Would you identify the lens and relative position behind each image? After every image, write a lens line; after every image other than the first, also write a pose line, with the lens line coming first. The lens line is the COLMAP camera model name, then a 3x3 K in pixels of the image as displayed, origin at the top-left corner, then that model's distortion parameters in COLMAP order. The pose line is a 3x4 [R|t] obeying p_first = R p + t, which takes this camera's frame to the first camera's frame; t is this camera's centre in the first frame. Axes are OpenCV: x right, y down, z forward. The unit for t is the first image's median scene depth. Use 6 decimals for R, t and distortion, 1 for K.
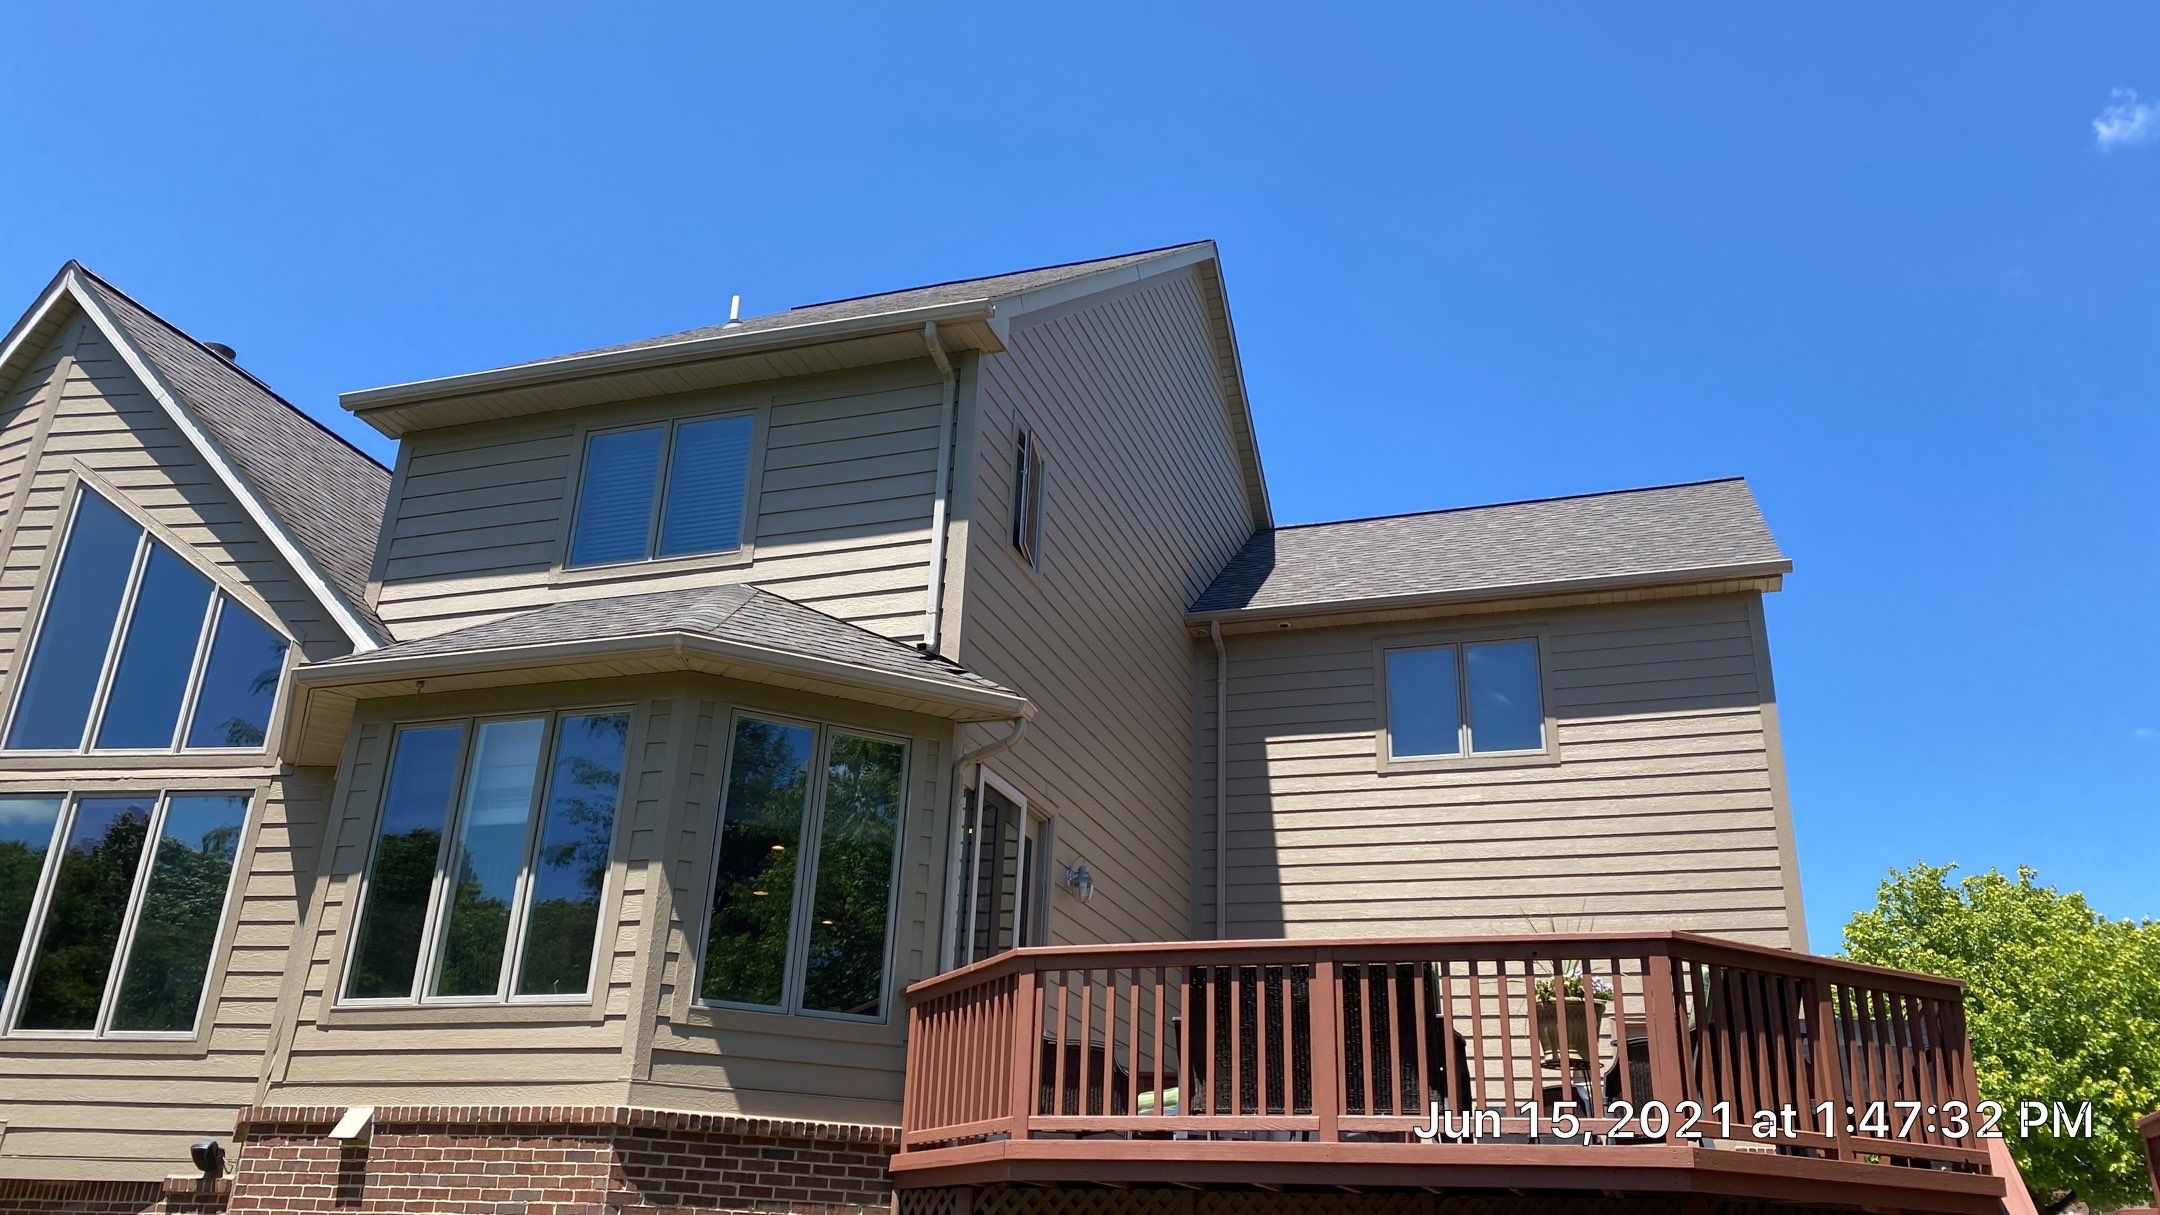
lens RADIAL K [[1699.2, 0, 1077.5], [0, 1699.2, 556.7], [0, 0, 1]] dist [0.005521, -0.004569]
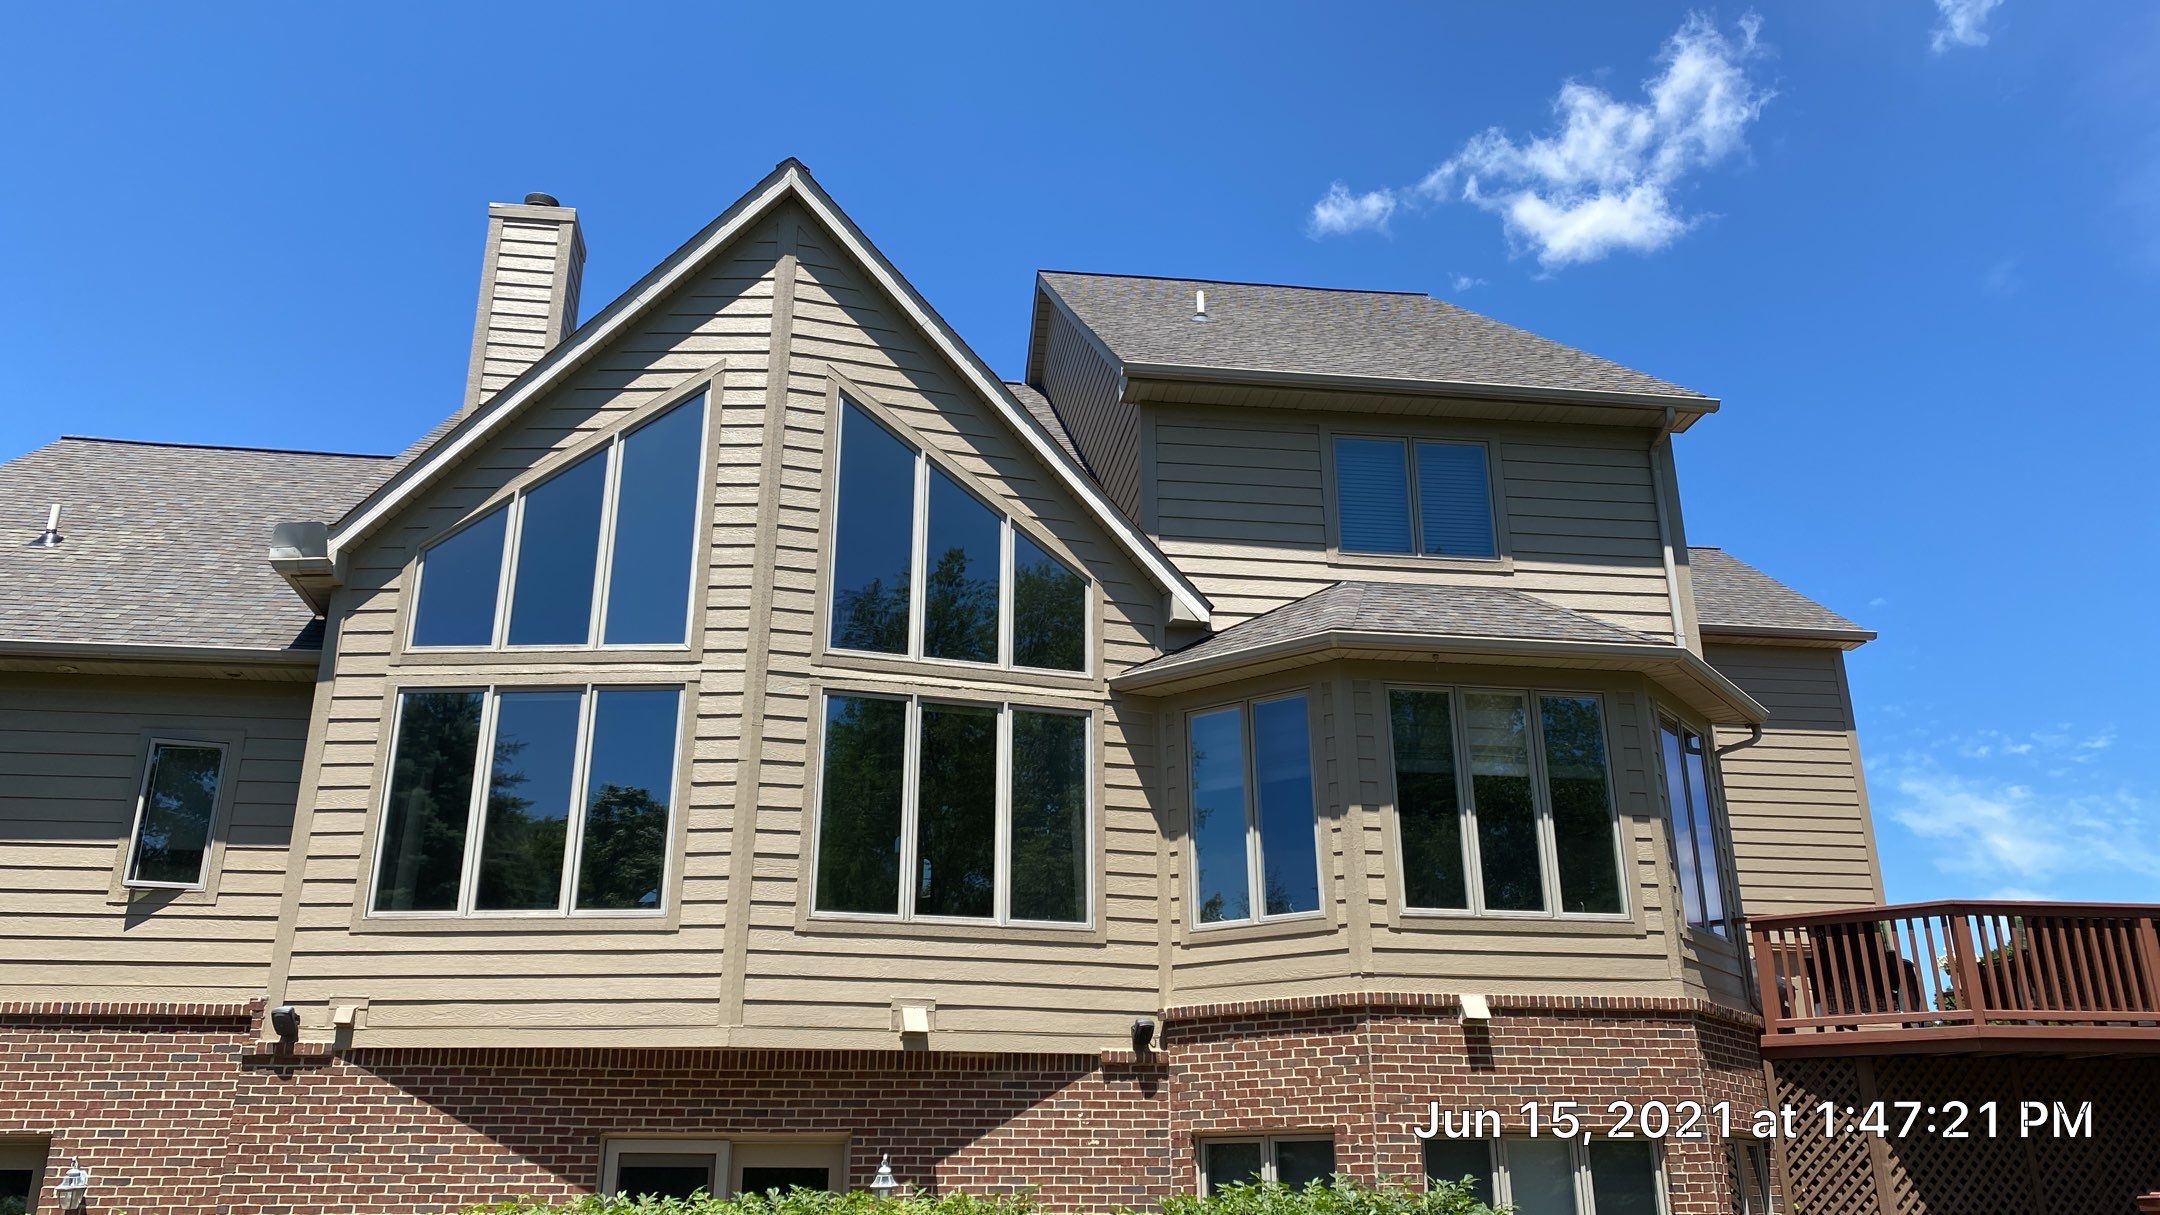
lens RADIAL K [[1699.2, 0, 1077.5], [0, 1699.2, 556.7], [0, 0, 1]] dist [0.005521, -0.004569]
pose [[0.896462, 0.127417, 0.424406, -1.013004], [-0.150499, 0.988384, 0.021158, 0.014150], [-0.416780, -0.082841, 0.905225, 0.000459]]
